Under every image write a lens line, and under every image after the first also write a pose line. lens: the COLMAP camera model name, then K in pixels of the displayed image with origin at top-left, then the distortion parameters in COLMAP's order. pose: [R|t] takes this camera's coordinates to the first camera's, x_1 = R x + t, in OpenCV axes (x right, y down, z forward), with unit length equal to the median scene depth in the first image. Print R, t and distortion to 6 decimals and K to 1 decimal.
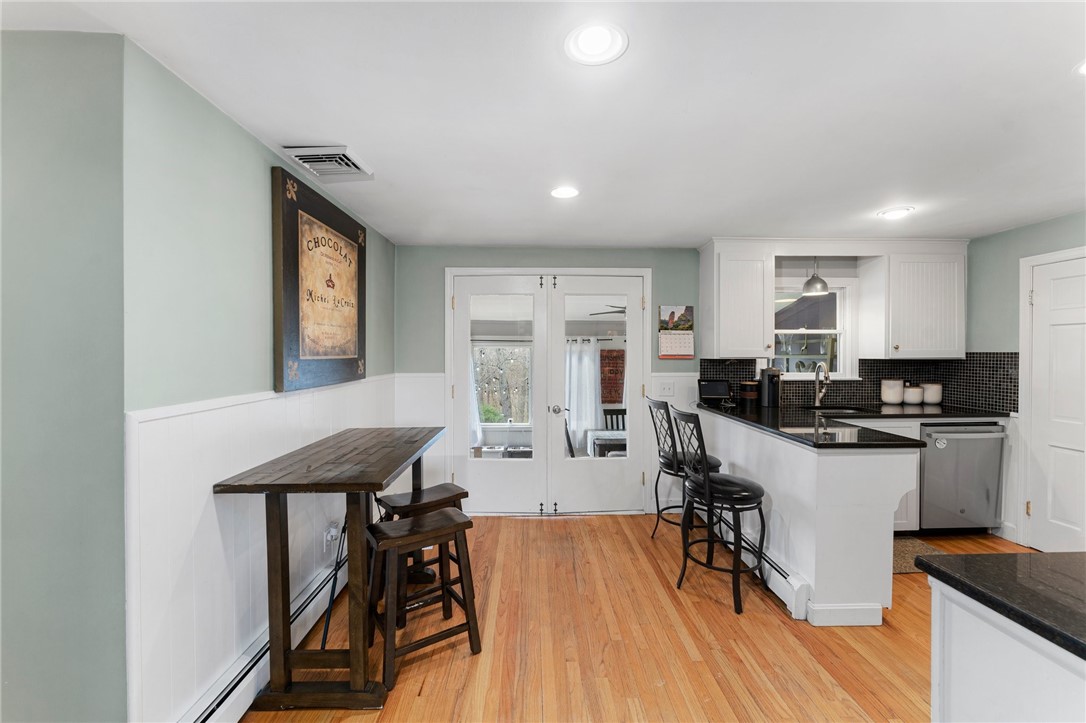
lens RADIAL K [[441.3, 0, 546.2], [0, 441.3, 365.2], [0, 0, 1]] dist [-0.008851, 0.002388]
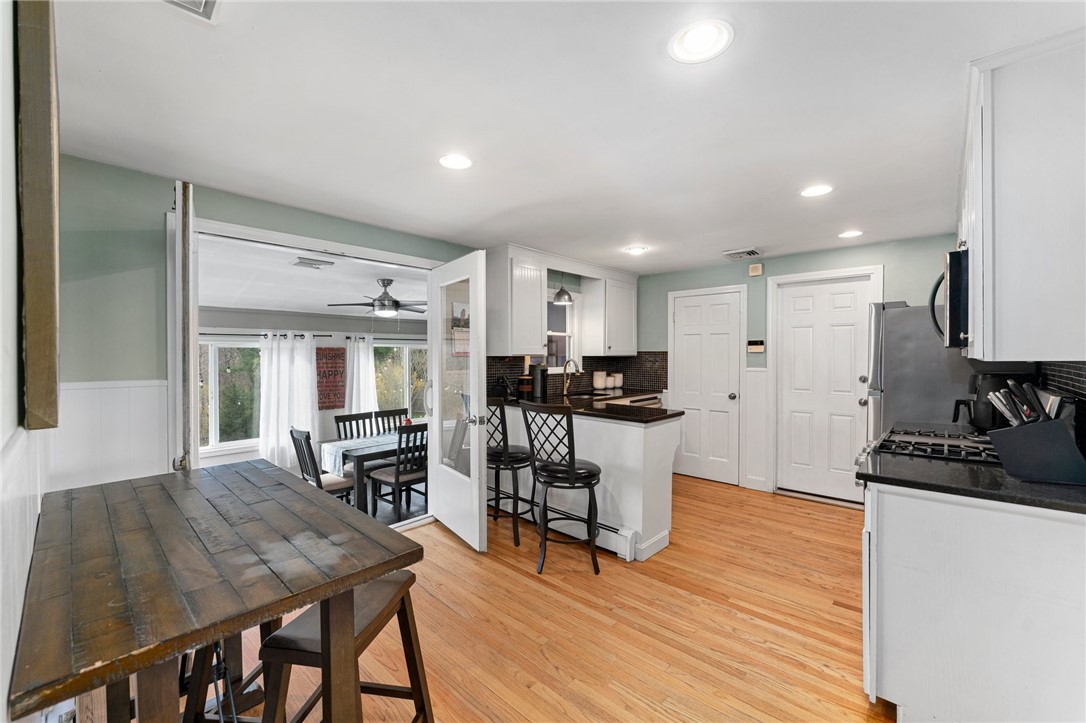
lens RADIAL K [[441.3, 0, 537.8], [0, 441.3, 363.2], [0, 0, 1]] dist [-0.008851, 0.002388]
pose [[0.706704, -0.012323, 0.707402, -0.309841], [0.016807, 0.999859, 0.000628, 0.004018], [-0.707310, 0.011445, 0.706811, 0.181533]]
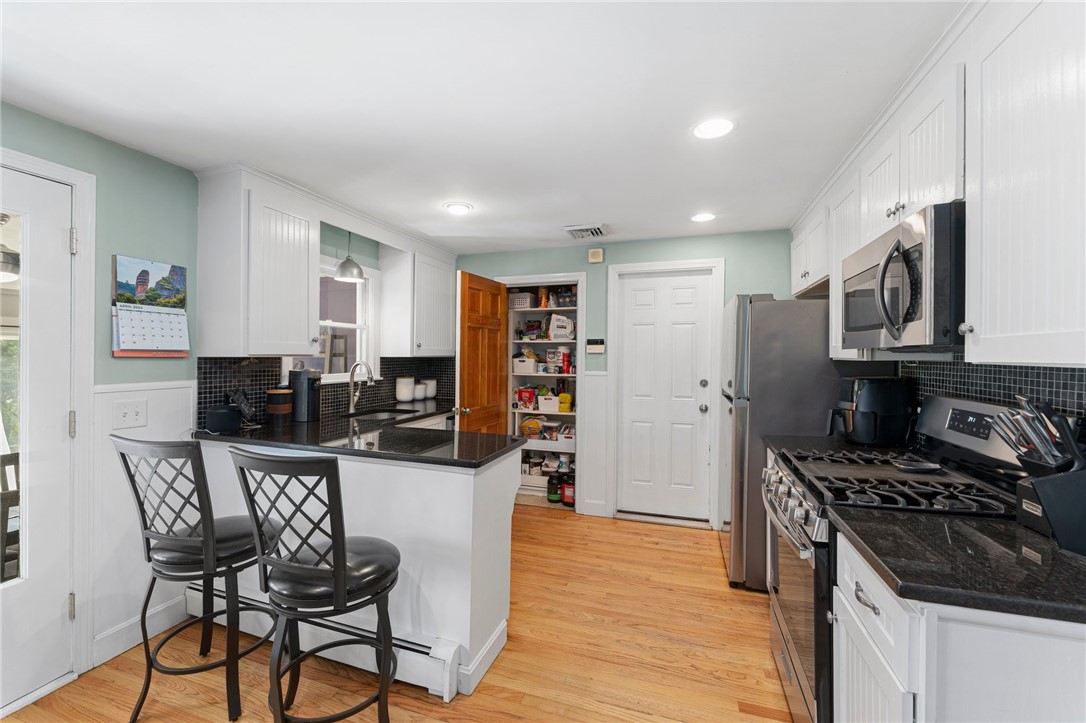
lens RADIAL K [[441.3, 0, 543.7], [0, 441.3, 356.6], [0, 0, 1]] dist [-0.008851, 0.002388]
pose [[0.346616, -0.000955, 0.938007, -0.051076], [0.017115, 0.999839, -0.005306, -0.004087], [-0.937851, 0.017893, 0.346577, 0.359391]]
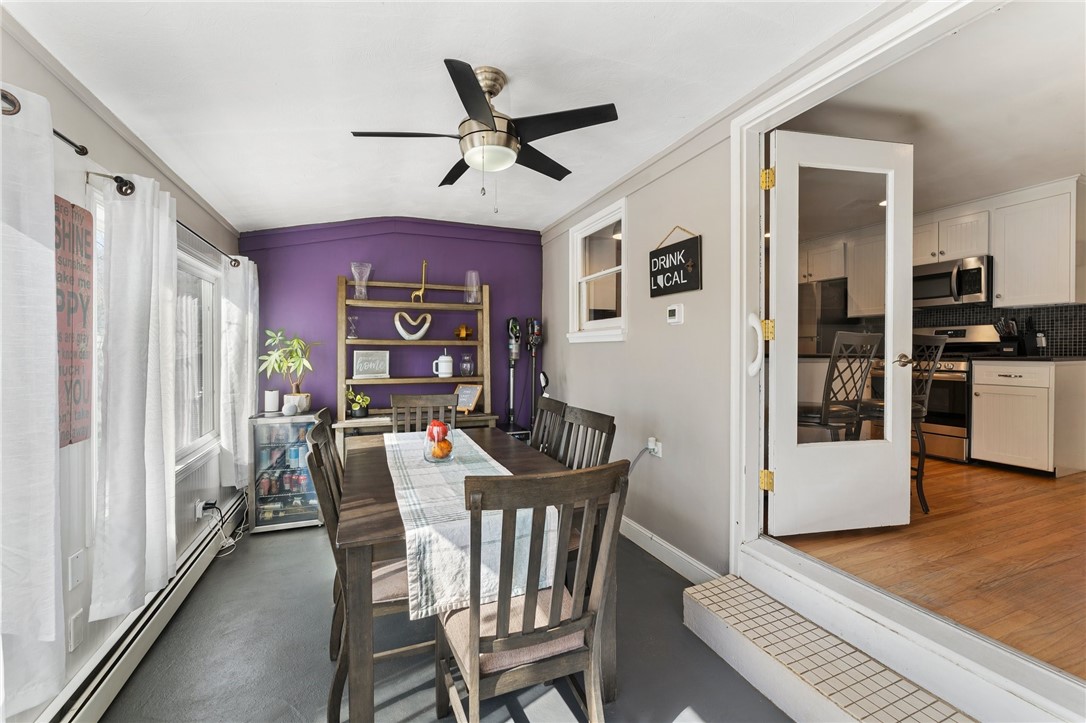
lens RADIAL K [[441.3, 0, 541.9], [0, 441.3, 354.5], [0, 0, 1]] dist [-0.008851, 0.002388]
pose [[-0.346333, -0.011634, 0.938039, -0.239100], [0.021773, 0.999554, 0.020436, 0.071601], [-0.937859, 0.027501, -0.345926, 1.513441]]
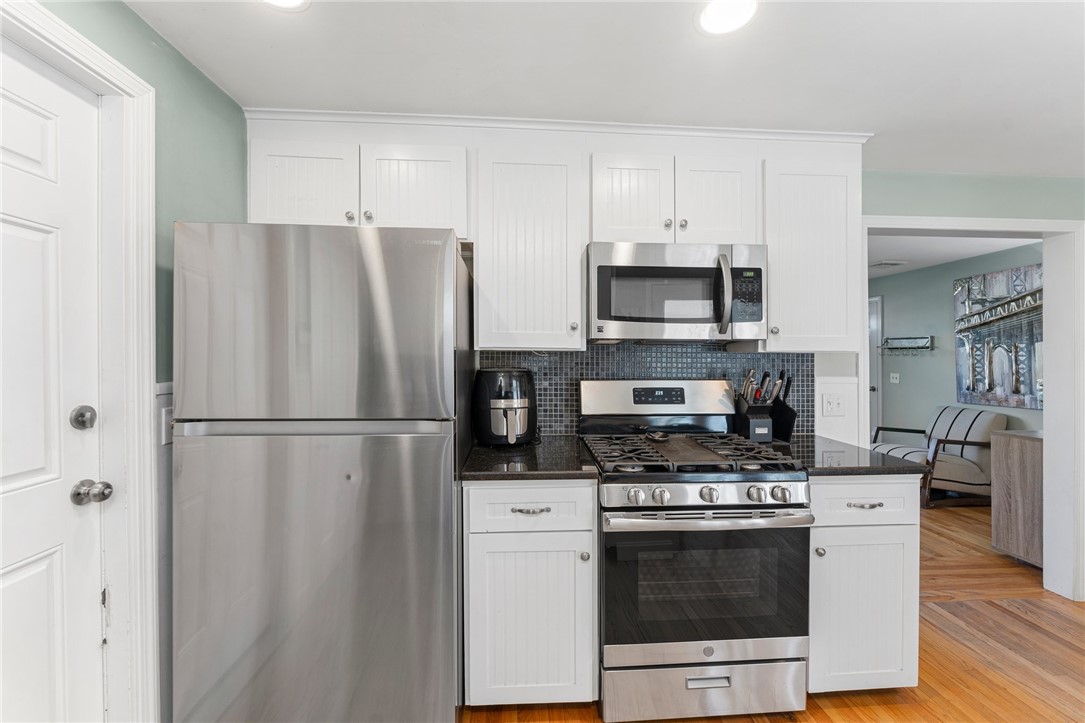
lens RADIAL K [[440.9, 0, 545.9], [0, 440.9, 354.1], [0, 0, 1]] dist [-0.008851, 0.002388]
pose [[-0.999445, -0.004333, -0.033031, 0.622764], [-0.005004, 0.999782, 0.020267, 0.000615], [0.032936, 0.020421, -0.999249, 0.686513]]
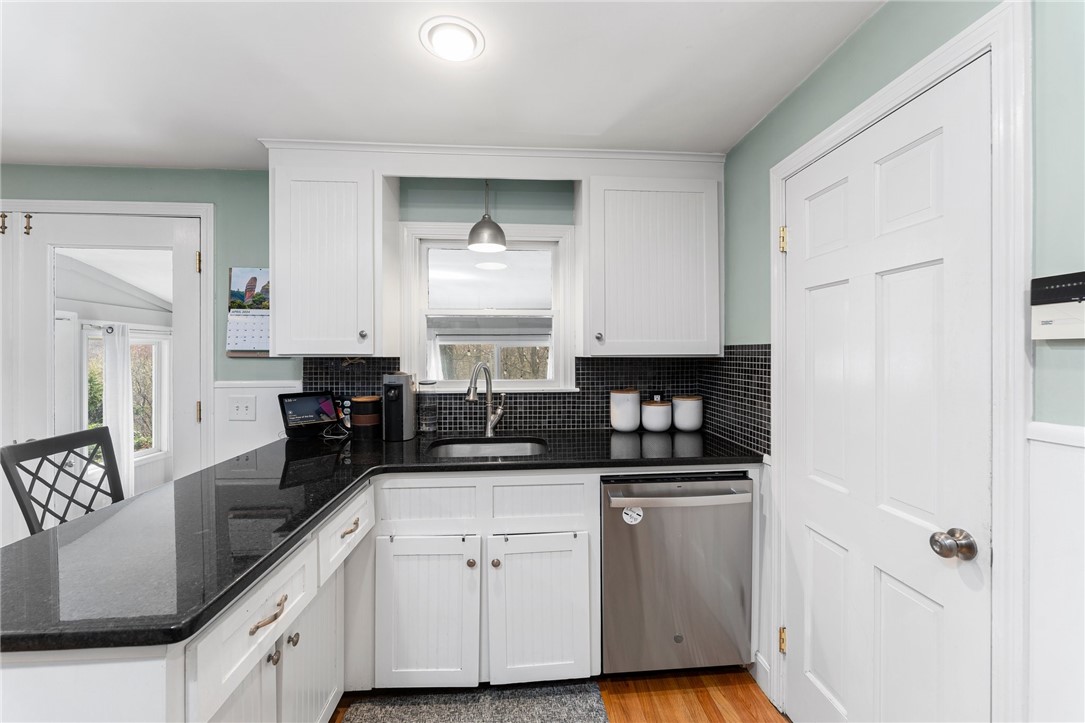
lens RADIAL K [[440.9, 0, 541.1], [0, 440.9, 360.8], [0, 0, 1]] dist [-0.008851, 0.002388]
pose [[0.999110, -0.002161, 0.042115, 0.661056], [0.002471, 0.999970, -0.007308, -0.004668], [-0.042098, 0.007406, 0.999086, 0.405115]]
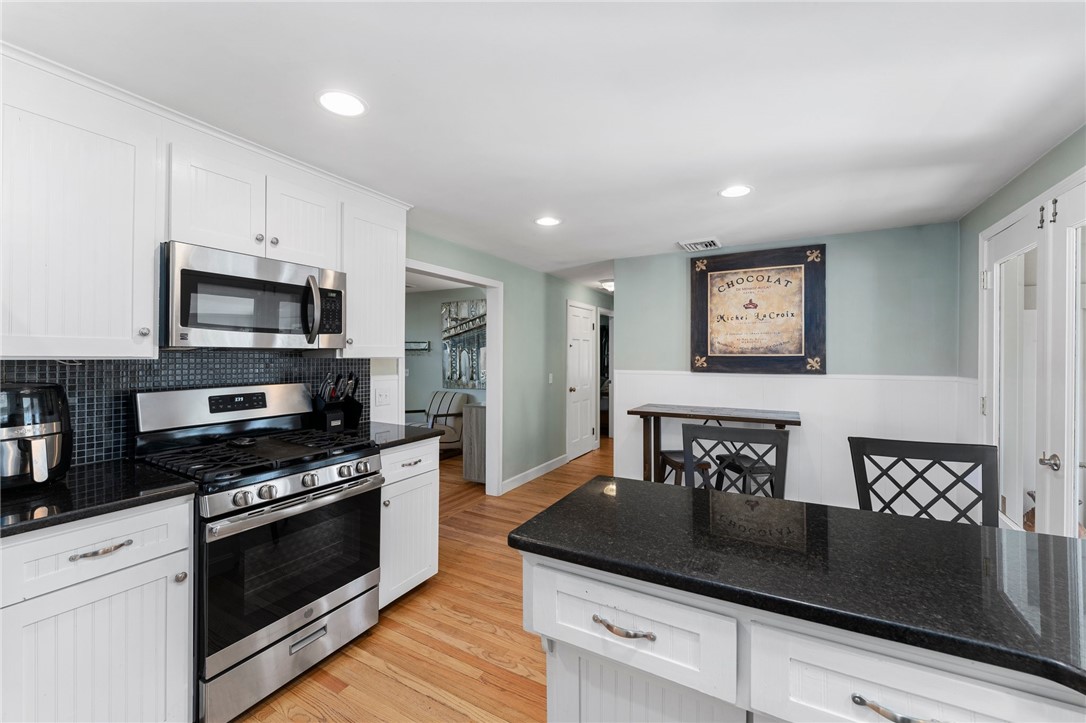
lens RADIAL K [[441.3, 0, 546.1], [0, 441.3, 351.9], [0, 0, 1]] dist [-0.008851, 0.002388]
pose [[-0.506930, -0.006325, -0.861964, 0.747095], [-0.025611, 0.999642, 0.007726, -0.014471], [0.861606, 0.025993, -0.506911, 0.754824]]
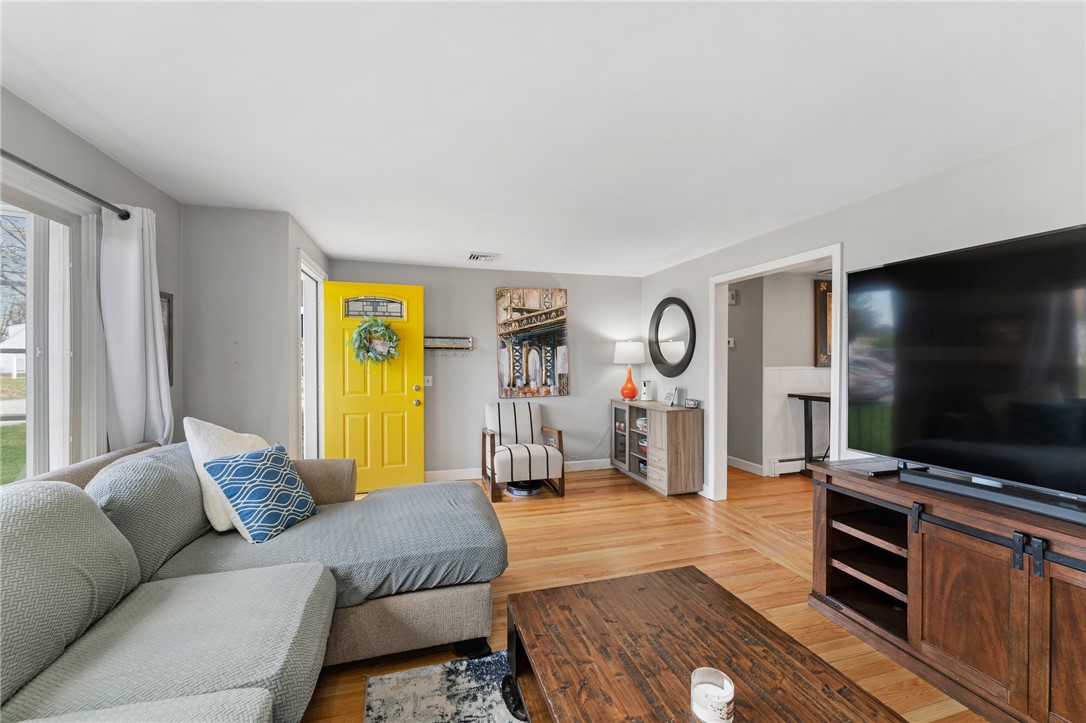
lens RADIAL K [[441.3, 0, 533.3], [0, 441.3, 358.1], [0, 0, 1]] dist [-0.008851, 0.002388]
pose [[0.248096, -0.000219, -0.968736, 0.777489], [-0.024033, 0.999691, -0.006381, 0.034214], [0.968437, 0.024865, 0.248014, -0.660576]]
